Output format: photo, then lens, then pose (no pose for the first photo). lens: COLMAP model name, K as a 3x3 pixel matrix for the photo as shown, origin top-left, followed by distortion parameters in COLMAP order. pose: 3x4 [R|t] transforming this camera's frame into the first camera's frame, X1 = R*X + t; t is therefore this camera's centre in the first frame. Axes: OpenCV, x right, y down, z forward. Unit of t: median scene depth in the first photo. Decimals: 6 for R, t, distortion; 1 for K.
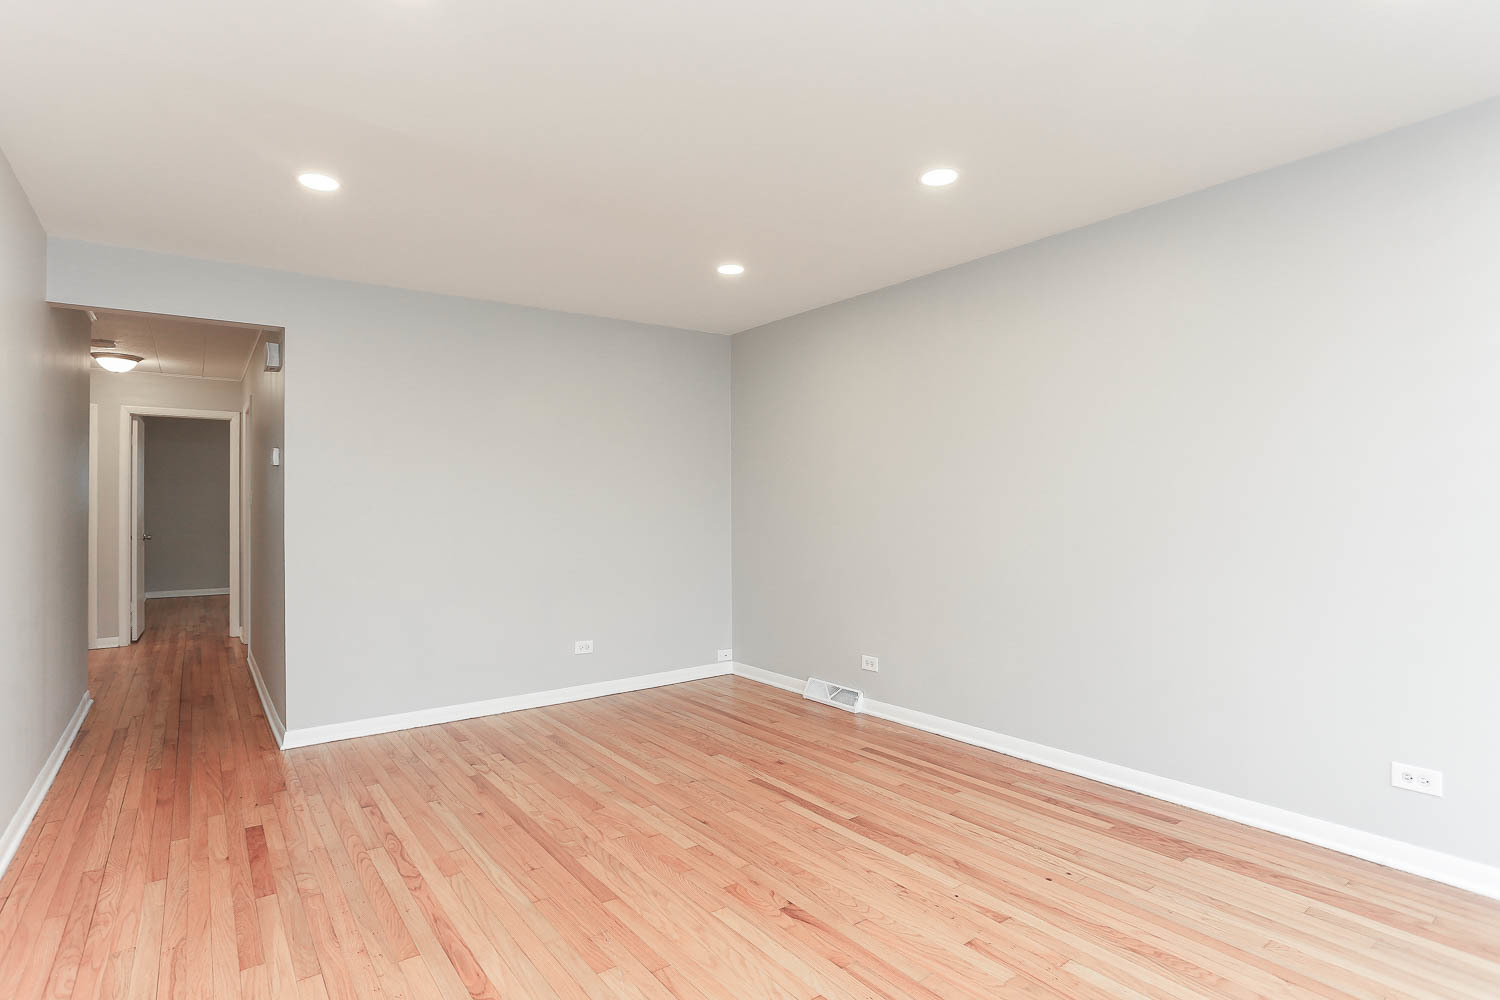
lens RADIAL K [[760.3, 0, 740.5], [0, 760.3, 500.8], [0, 0, 1]] dist [-0.062903, 0.032800]
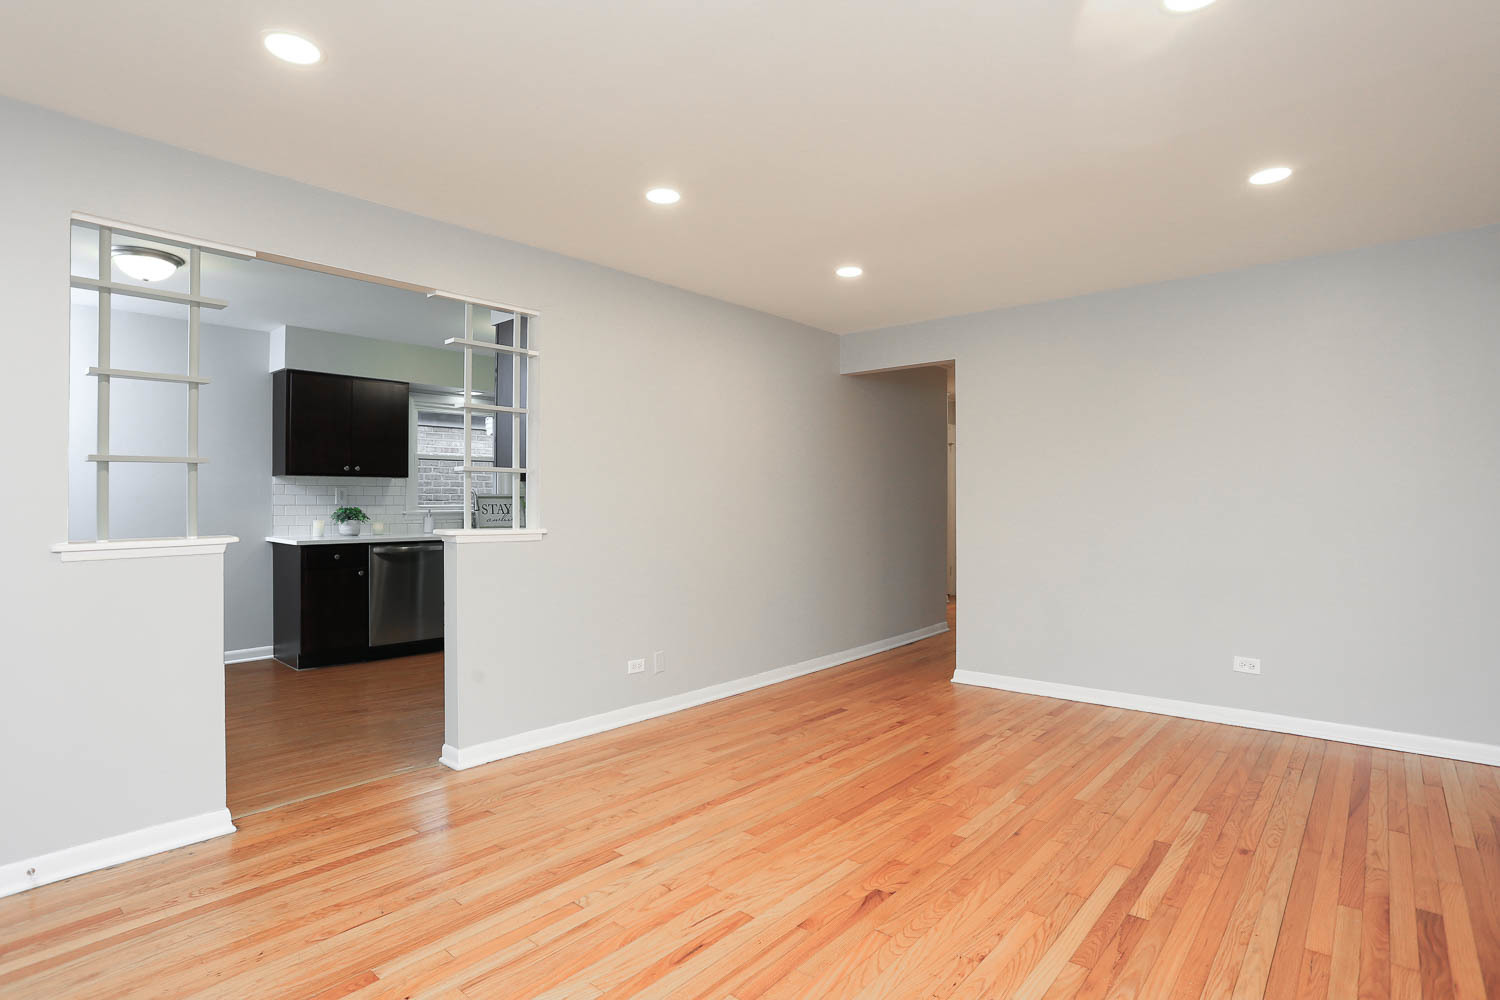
lens RADIAL K [[760.3, 0, 740.5], [0, 760.3, 500.8], [0, 0, 1]] dist [-0.062903, 0.032800]
pose [[0.208847, 0.008614, -0.977910, 0.770929], [0.007215, 0.999920, 0.010348, -0.000668], [0.977922, -0.009217, 0.208768, 0.459791]]
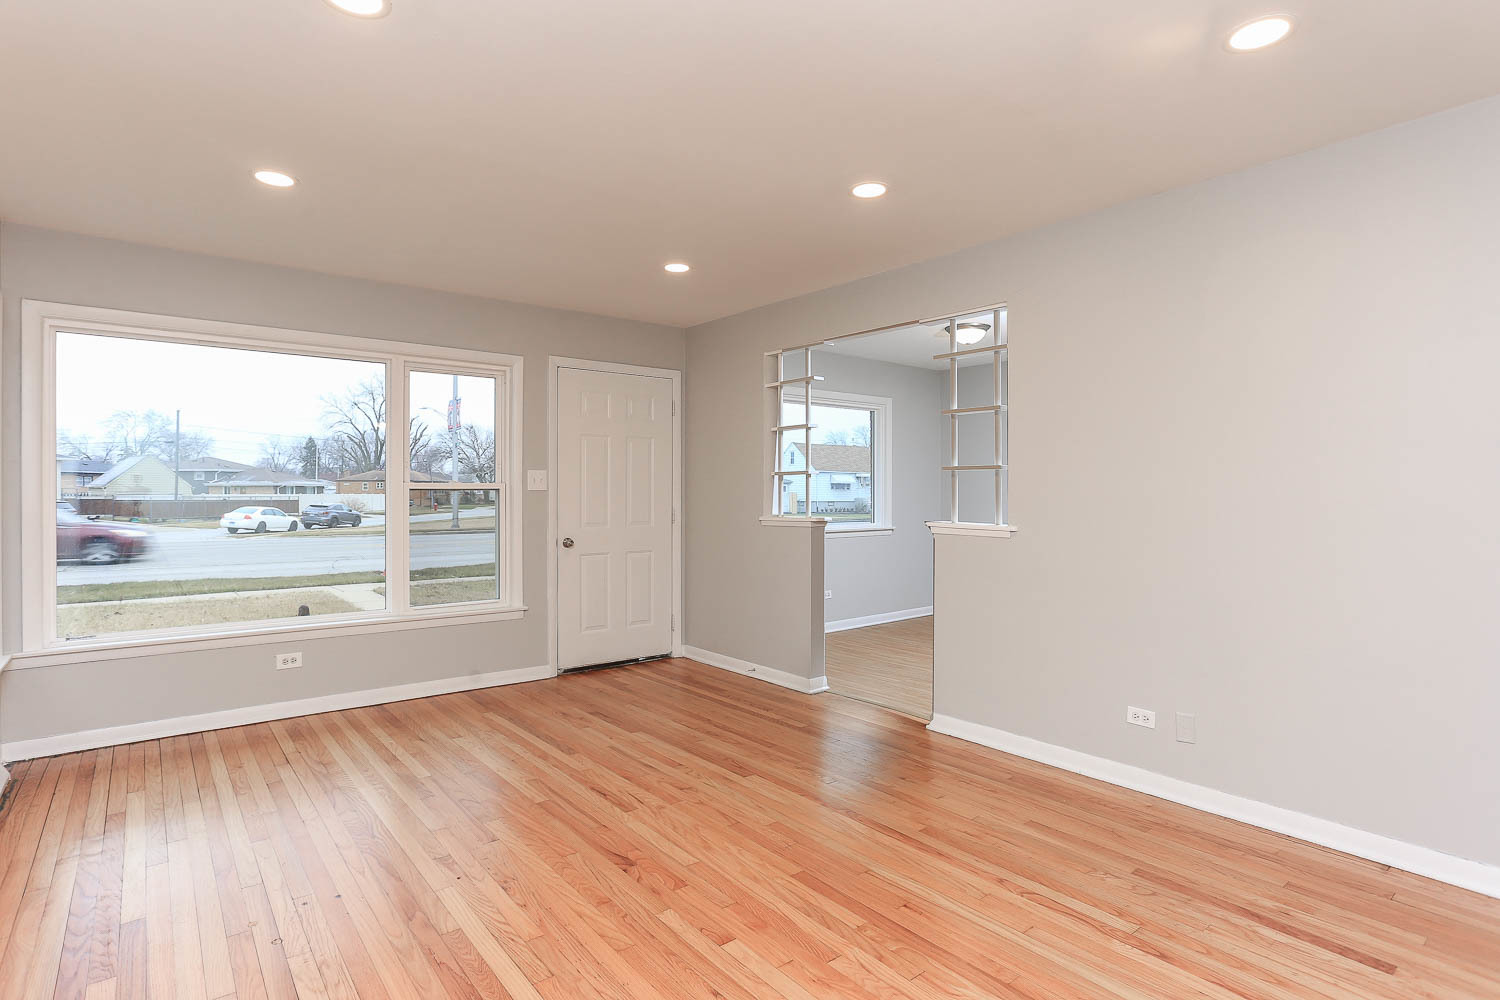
lens RADIAL K [[760.3, 0, 740.5], [0, 760.3, 500.8], [0, 0, 1]] dist [-0.062903, 0.032800]
pose [[-0.999353, 0.005368, -0.035575, -0.047562], [0.005389, 0.999985, -0.000513, 0.013850], [0.035572, -0.000704, -0.999367, 1.588334]]
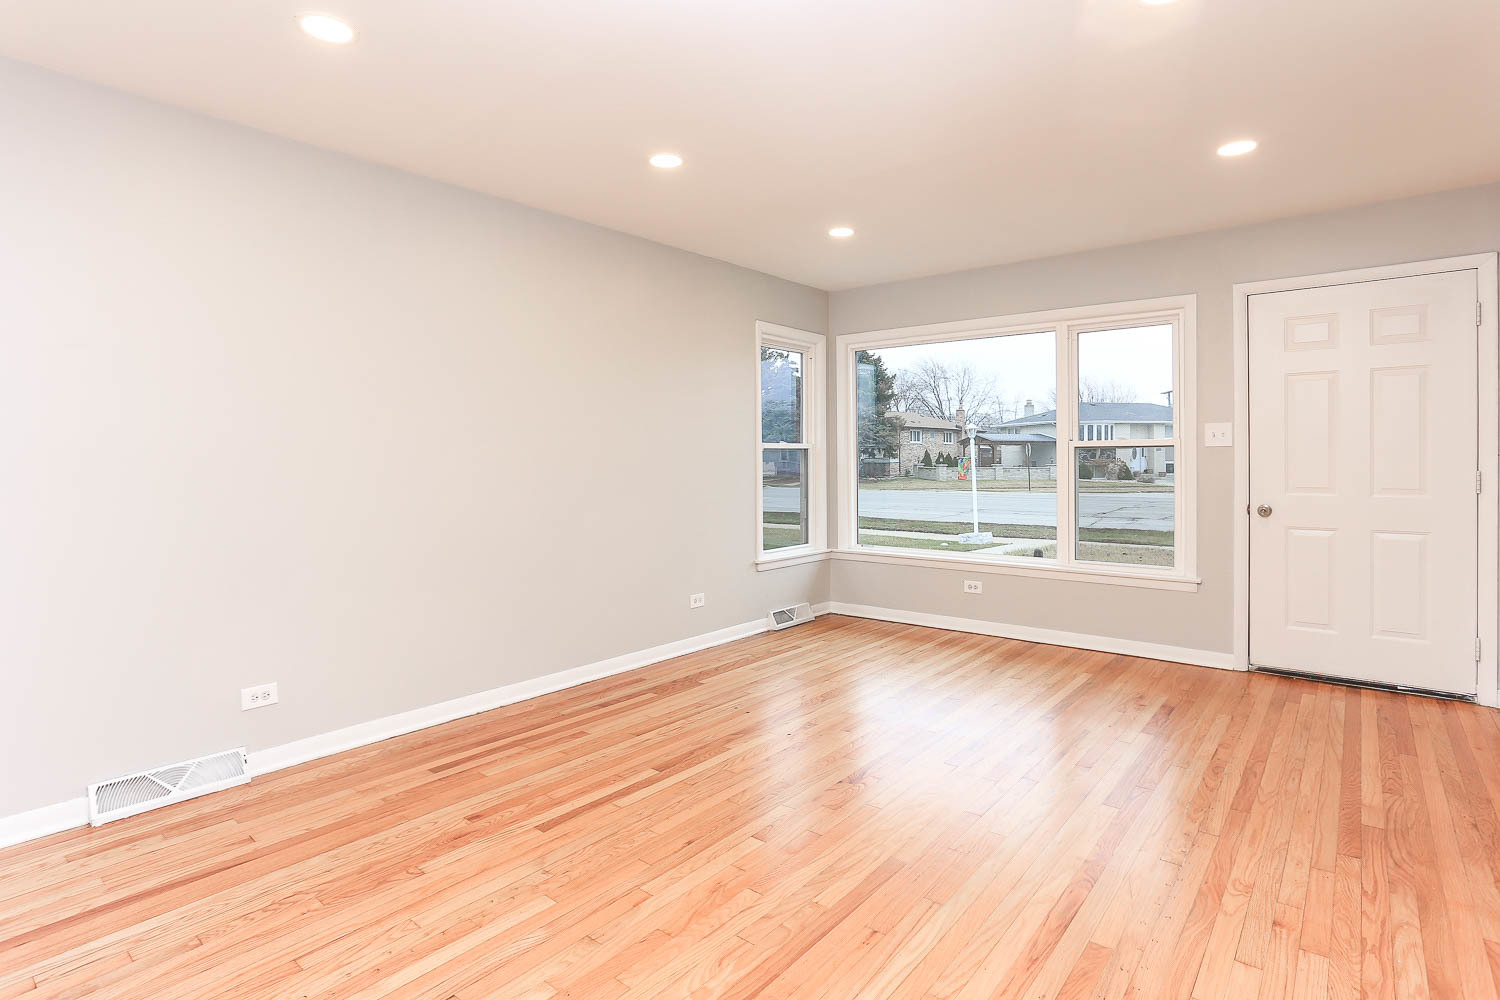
lens RADIAL K [[770.1, 0, 751.6], [0, 770.1, 466.1], [0, 0, 1]] dist [-0.018451, 0.001022]
pose [[-0.248714, -0.005596, 0.968561, -0.837562], [-0.002560, 0.999984, 0.005120, 0.019662], [-0.968574, -0.001206, -0.248724, 1.113219]]
